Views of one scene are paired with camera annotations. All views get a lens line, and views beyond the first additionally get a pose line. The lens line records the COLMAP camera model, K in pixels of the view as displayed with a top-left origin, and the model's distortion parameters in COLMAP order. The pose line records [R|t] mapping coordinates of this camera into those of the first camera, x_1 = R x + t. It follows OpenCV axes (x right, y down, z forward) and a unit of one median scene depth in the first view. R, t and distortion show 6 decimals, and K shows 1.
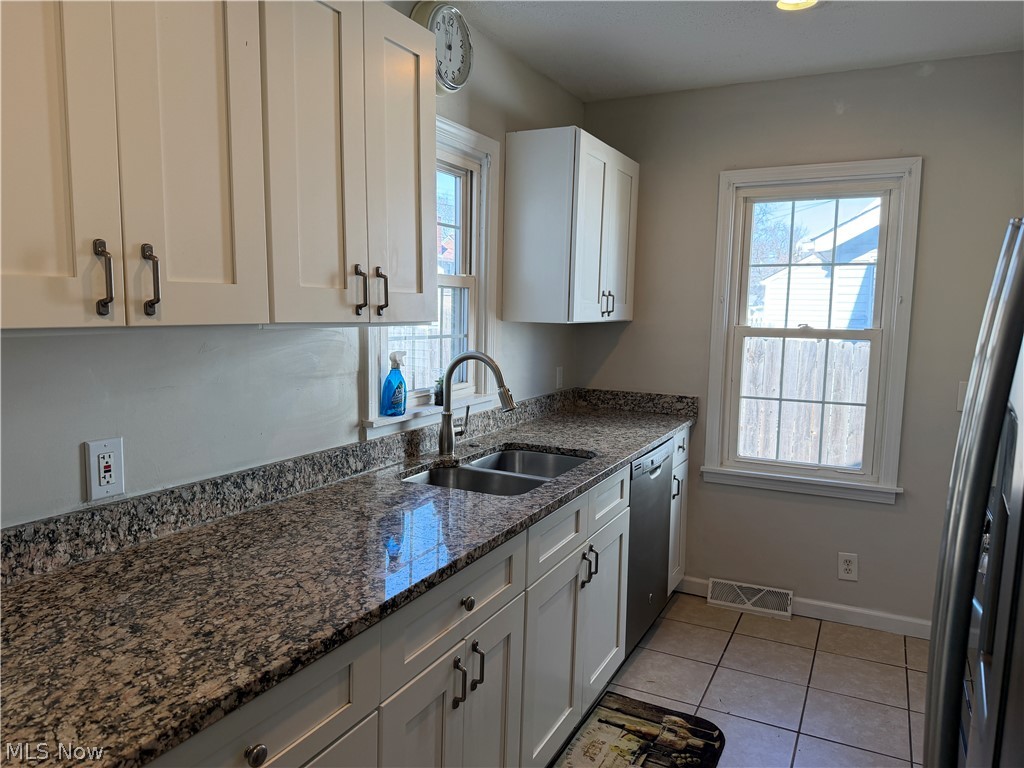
lens RADIAL K [[729.2, 0, 501.2], [0, 729.2, 375.0], [0, 0, 1]] dist [0.059548, -0.075426]
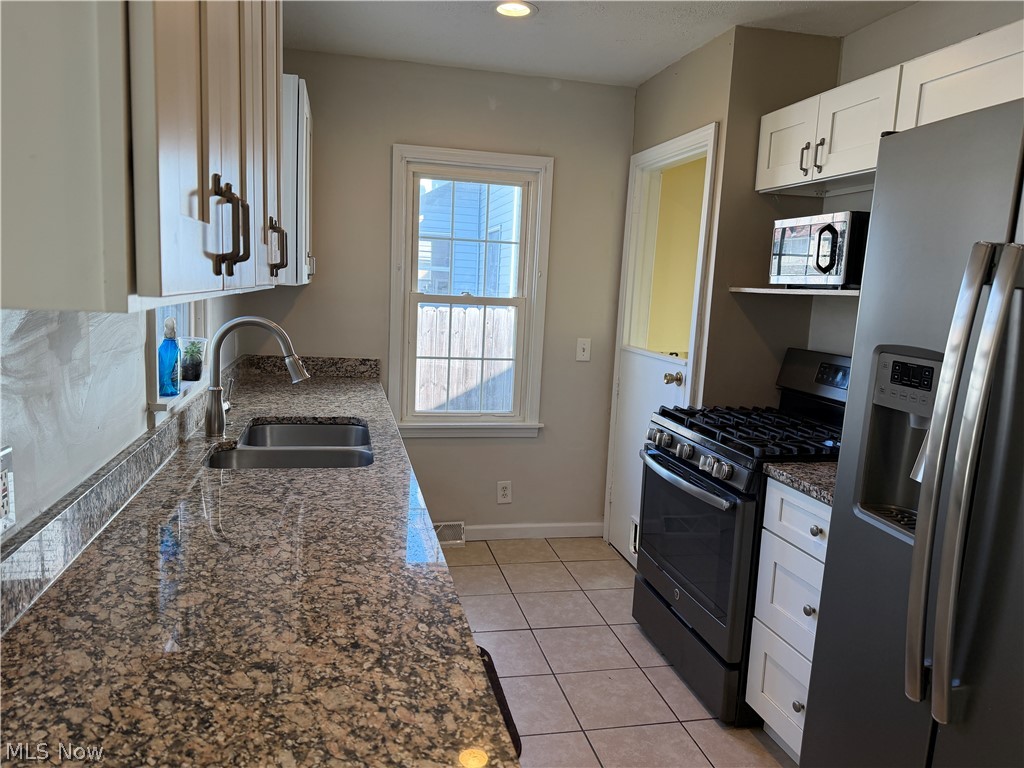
lens RADIAL K [[729.2, 0, 505.2], [0, 729.2, 384.6], [0, 0, 1]] dist [0.059548, -0.075426]
pose [[0.768292, -0.067096, 0.636574, -0.504297], [0.026166, 0.996952, 0.073501, -0.011218], [-0.639565, -0.039814, 0.767705, 0.143378]]
